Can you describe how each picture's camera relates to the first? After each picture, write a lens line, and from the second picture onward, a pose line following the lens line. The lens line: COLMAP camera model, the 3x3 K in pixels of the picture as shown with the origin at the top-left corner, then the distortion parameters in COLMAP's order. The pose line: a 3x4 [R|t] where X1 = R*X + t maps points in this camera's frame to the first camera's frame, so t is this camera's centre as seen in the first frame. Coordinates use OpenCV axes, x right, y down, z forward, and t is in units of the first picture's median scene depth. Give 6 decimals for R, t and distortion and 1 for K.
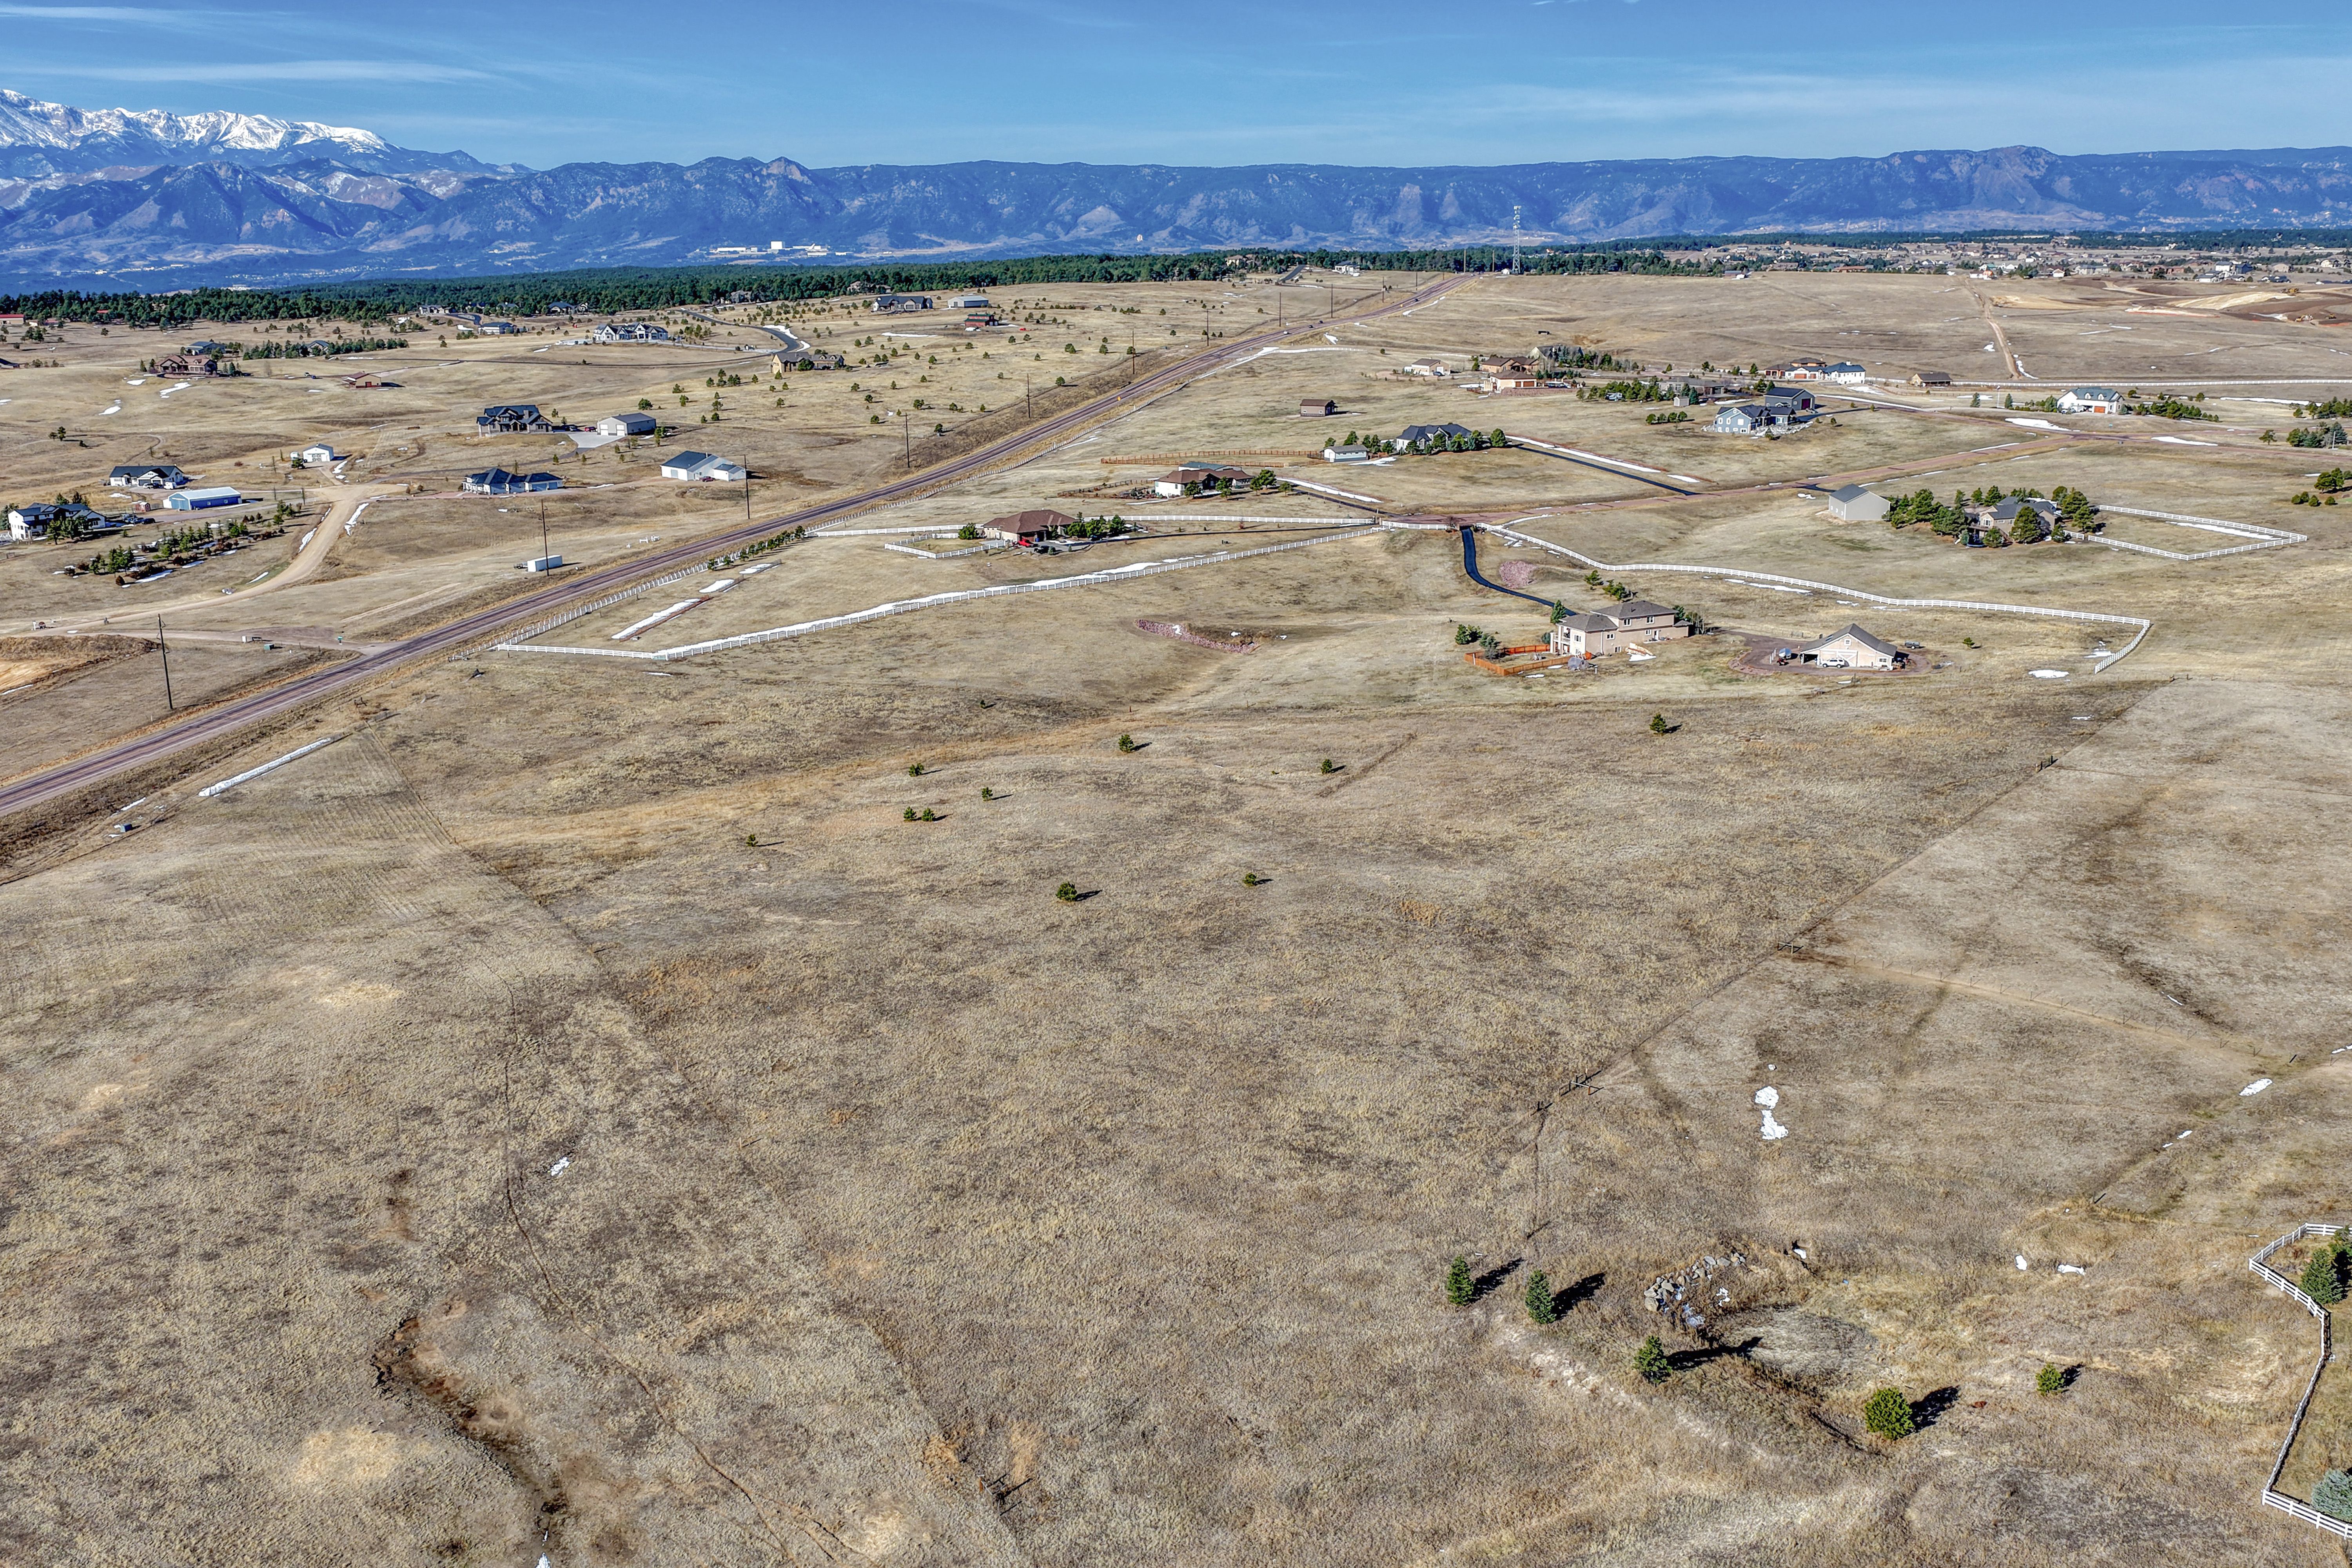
lens RADIAL K [[2300.4, 0, 1192.3], [0, 2300.4, 830.2], [0, 0, 1]] dist [0.038191, 0.000000]
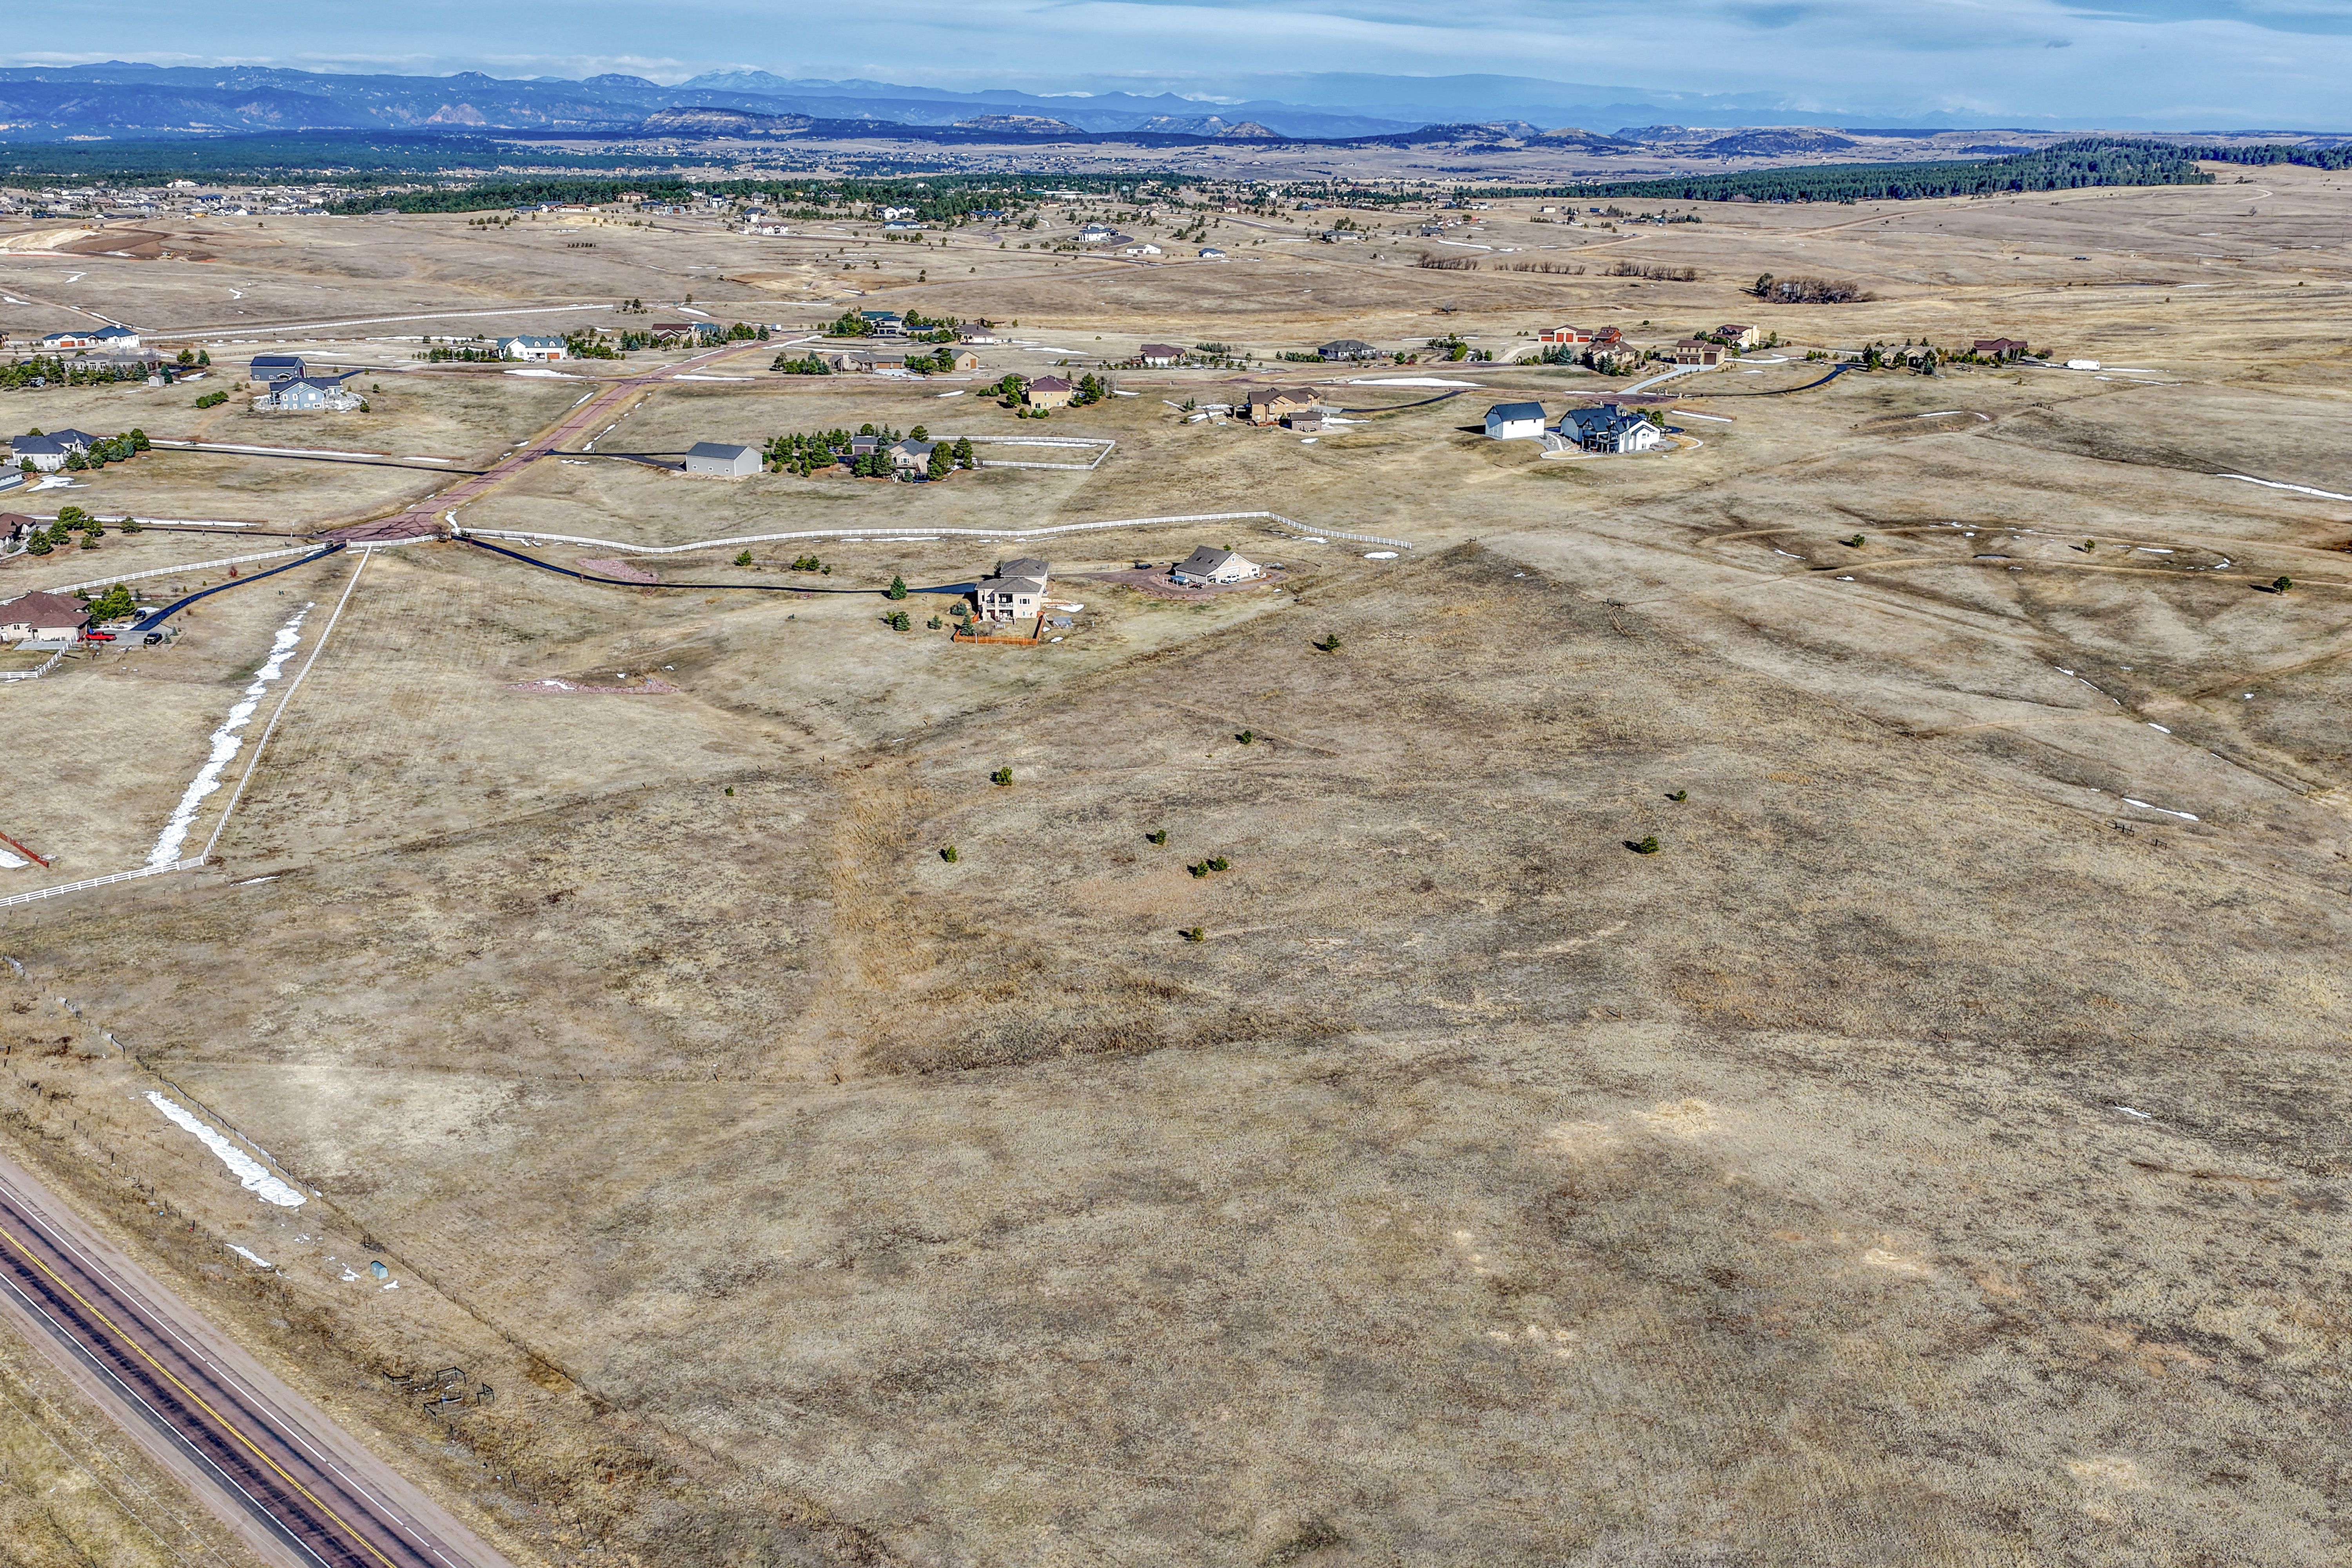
lens RADIAL K [[2300.4, 0, 1183.9], [0, 2300.4, 783.7], [0, 0, 1]] dist [0.038191, 0.000000]
pose [[0.464449, -0.239649, 0.852558, -0.660945], [0.226012, 0.962887, 0.147538, -0.130074], [-0.856274, 0.124164, 0.501375, 0.381796]]
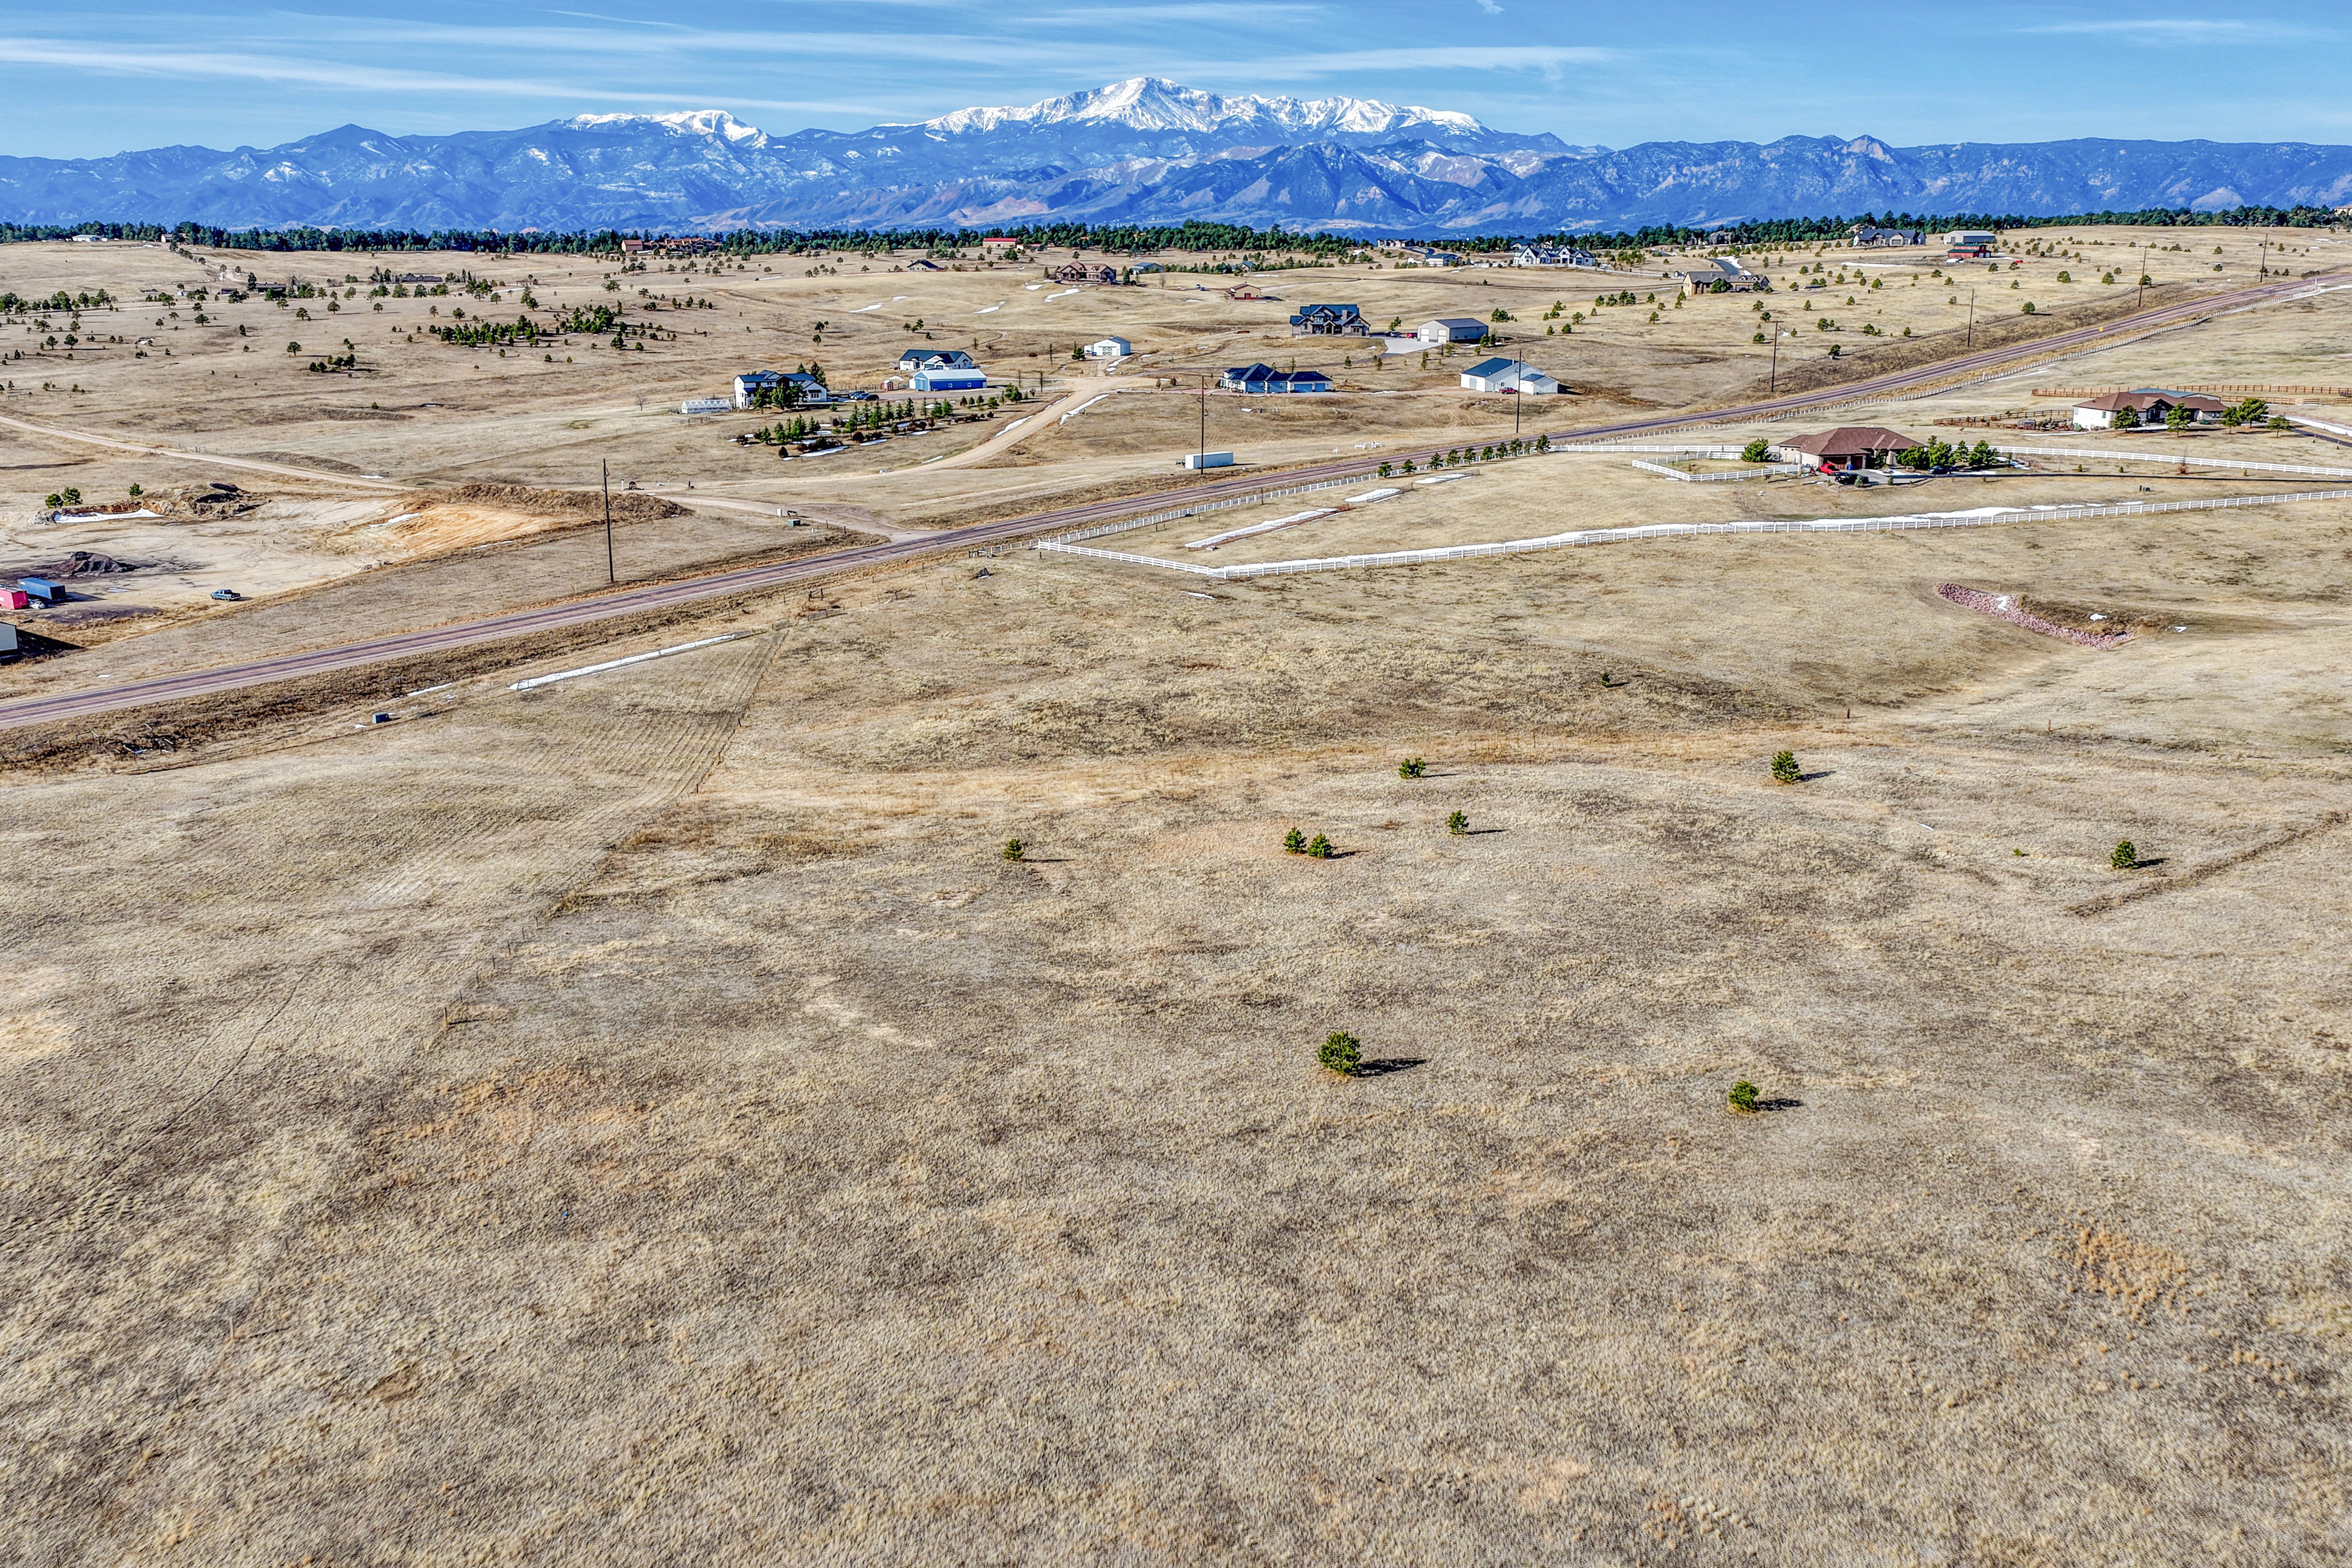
lens RADIAL K [[2300.4, 0, 1180.7], [0, 2300.4, 827.8], [0, 0, 1]] dist [0.038191, 0.000000]
pose [[0.900796, 0.130136, -0.414283, 0.063189], [-0.128168, 0.991214, 0.032681, -0.018086], [0.414896, 0.023660, 0.909561, 0.336500]]
